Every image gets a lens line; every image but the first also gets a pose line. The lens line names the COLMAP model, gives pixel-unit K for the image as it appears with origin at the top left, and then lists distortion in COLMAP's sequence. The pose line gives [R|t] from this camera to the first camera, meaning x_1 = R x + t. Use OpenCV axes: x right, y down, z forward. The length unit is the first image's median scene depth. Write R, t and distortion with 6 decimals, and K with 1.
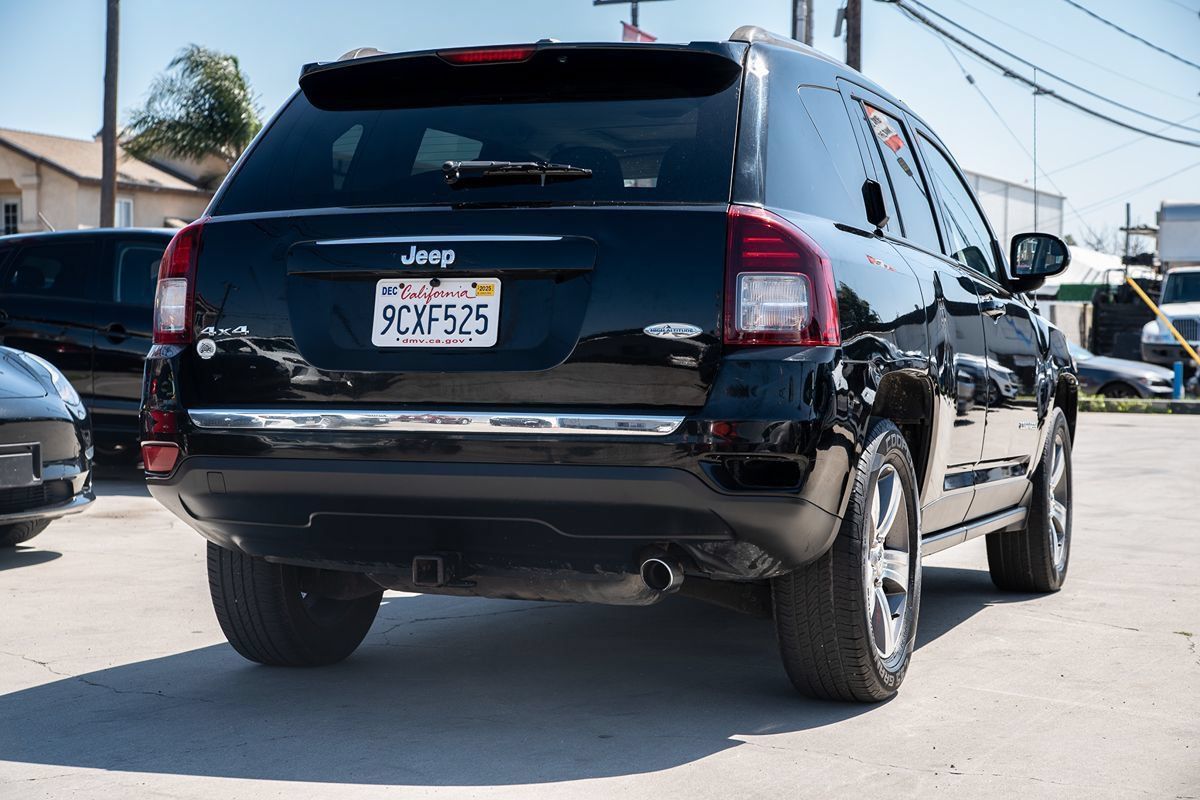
lens RADIAL K [[2064.0, 0, 609.7], [0, 2064.0, 397.6], [0, 0, 1]] dist [0.177099, 0.000000]
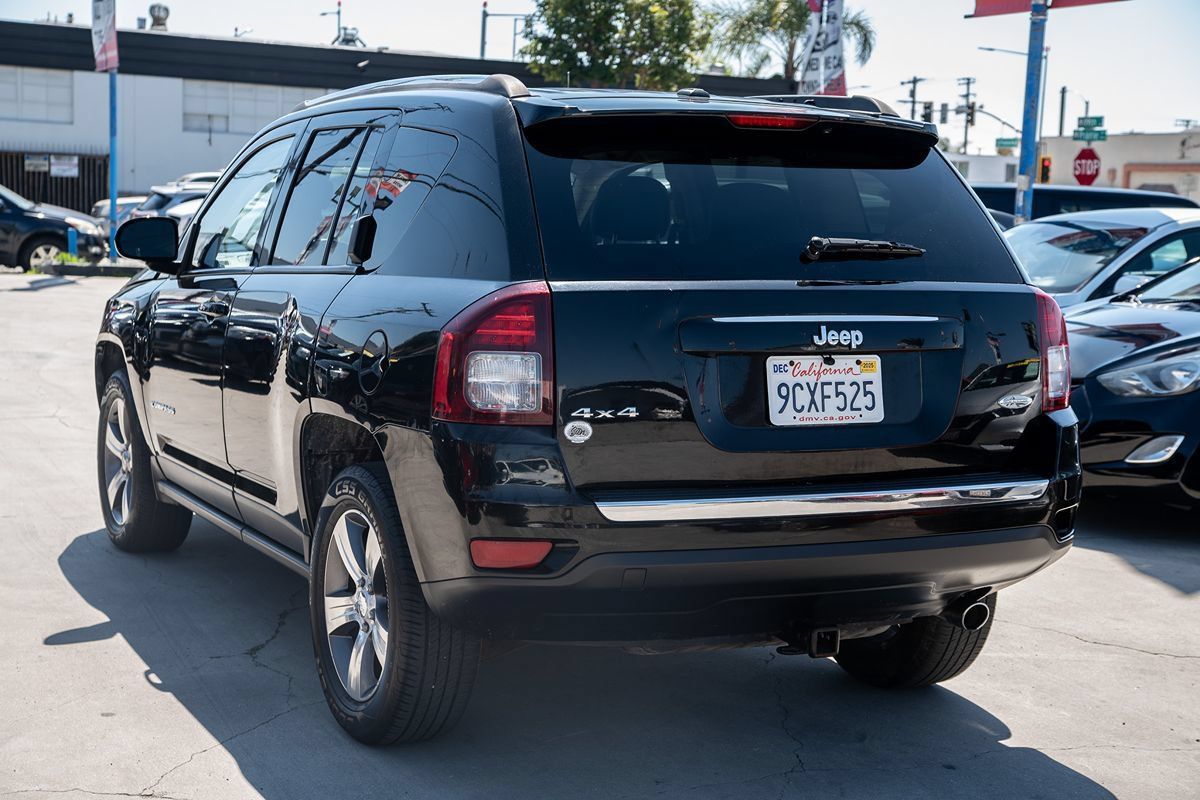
lens RADIAL K [[1826.9, 0, 606.4], [0, 1826.9, 398.7], [0, 0, 1]] dist [0.131350, 0.000000]
pose [[0.677321, -0.061691, 0.733097, -0.810835], [-0.012678, 0.995351, 0.095473, -0.120402], [-0.735579, -0.073961, 0.673390, 0.471017]]
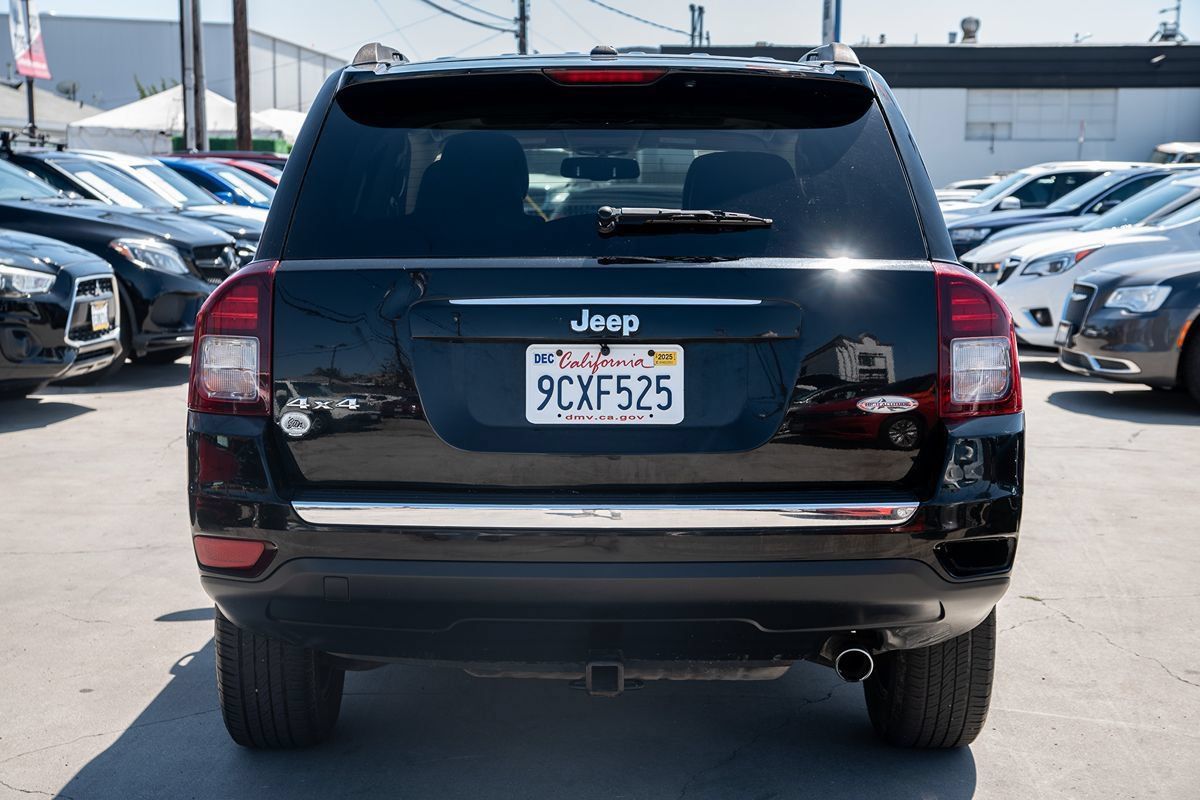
lens RADIAL K [[1826.9, 0, 612.0], [0, 1826.9, 405.1], [0, 0, 1]] dist [0.131350, 0.000000]
pose [[0.932828, -0.041093, 0.357971, -0.355033], [0.007965, 0.995584, 0.093532, -0.103722], [-0.360234, -0.084398, 0.929036, 0.281094]]
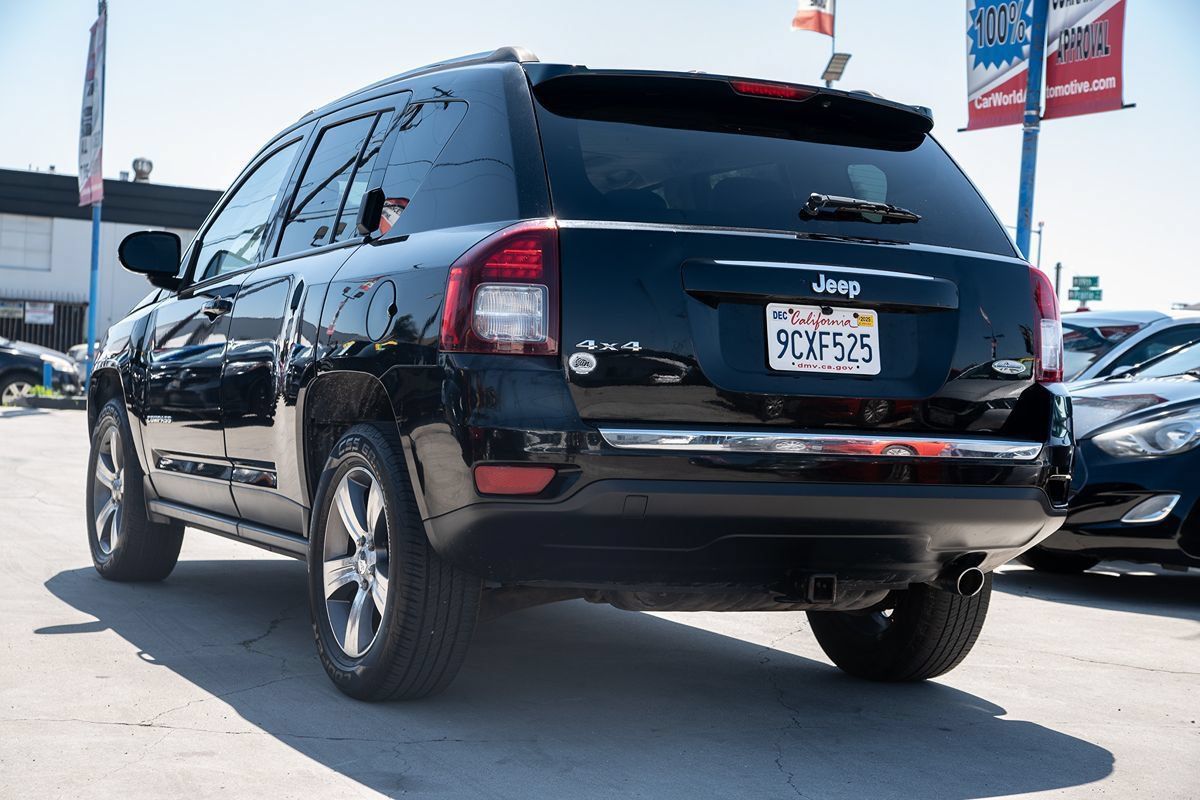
lens RADIAL K [[1888.8, 0, 605.8], [0, 1888.8, 396.7], [0, 0, 1]] dist [0.148245, 0.000000]
pose [[0.671442, 0.020350, 0.740778, -0.855974], [-0.028750, 0.999586, -0.001402, -0.007821], [-0.740500, -0.020356, 0.671748, 0.439208]]
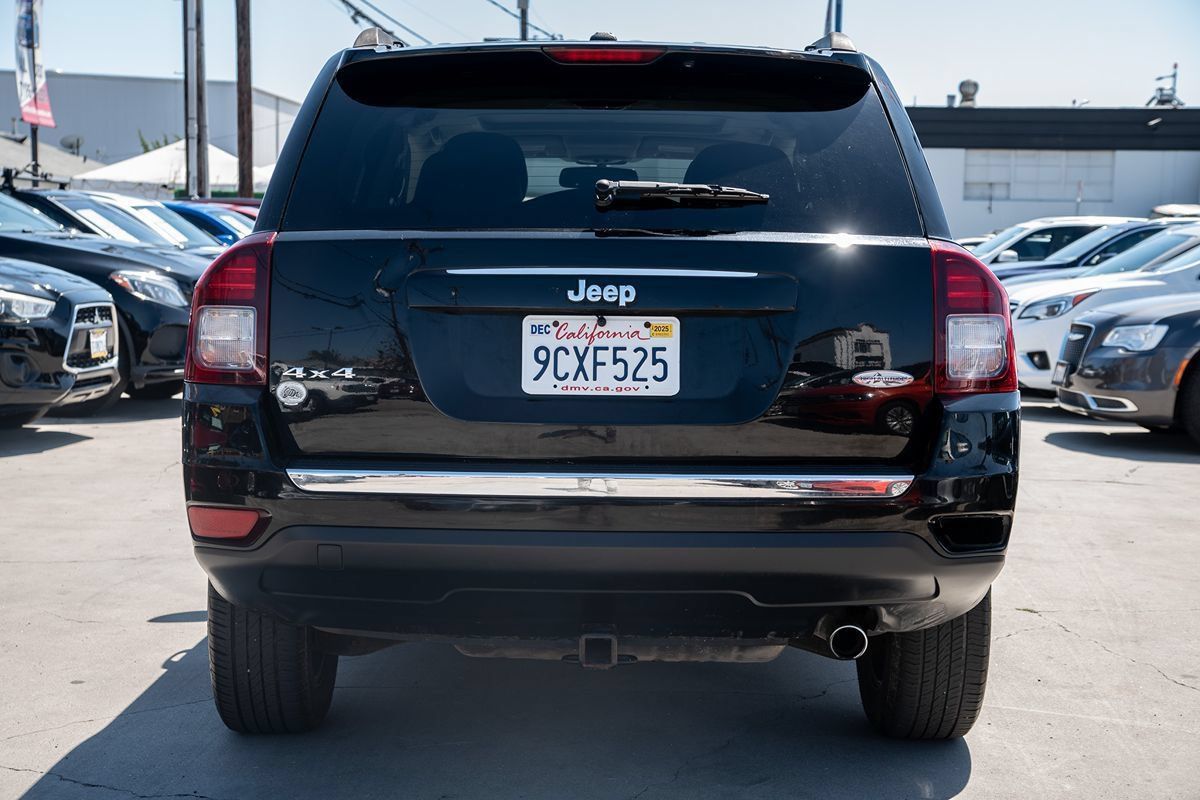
lens RADIAL K [[1826.9, 0, 611.4], [0, 1826.9, 405.8], [0, 0, 1]] dist [0.131350, 0.000000]
pose [[0.932864, -0.020911, 0.359620, -0.355471], [-0.000904, 0.998175, 0.060386, -0.066122], [-0.360226, -0.056657, 0.931143, 0.277449]]
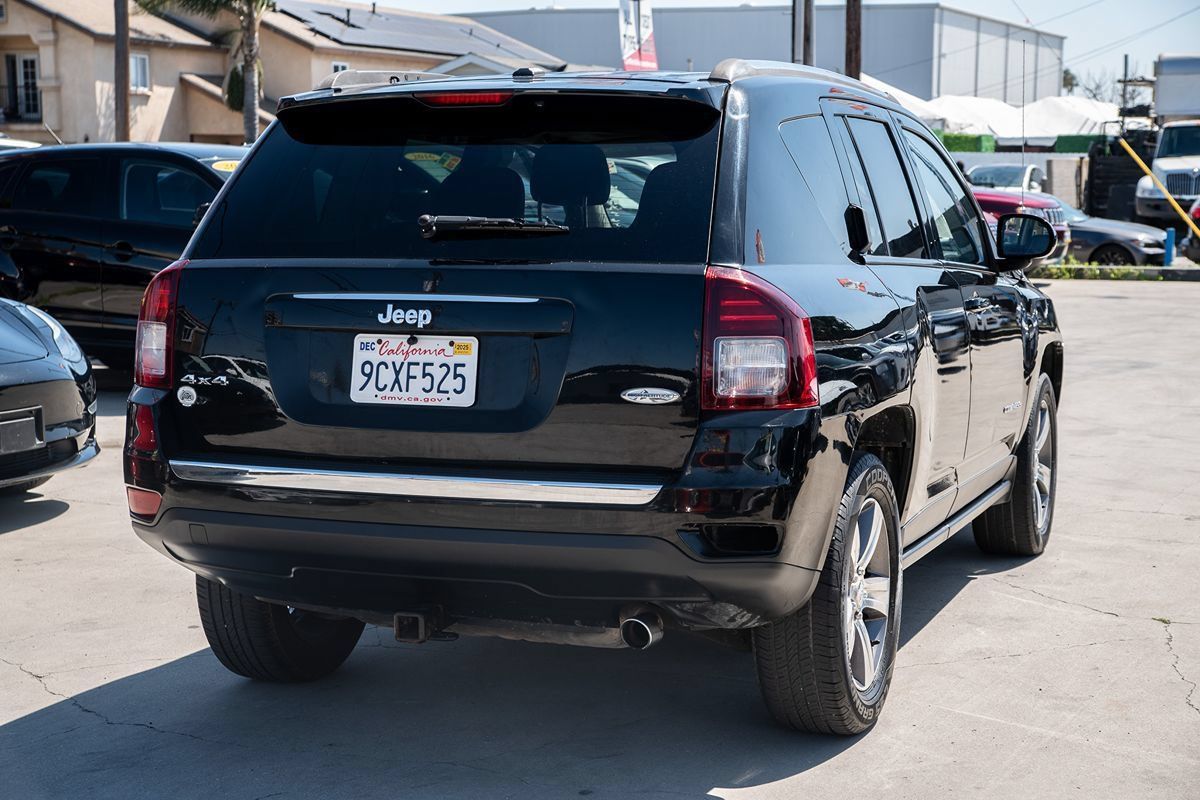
lens RADIAL K [[1996.3, 0, 607.5], [0, 1996.3, 403.6], [0, 0, 1]] dist [0.159494, 0.000000]
pose [[0.999964, -0.005692, -0.006263, 0.015262], [0.006202, 0.996378, 0.084805, -0.105516], [0.005758, -0.084841, 0.996378, 0.037807]]
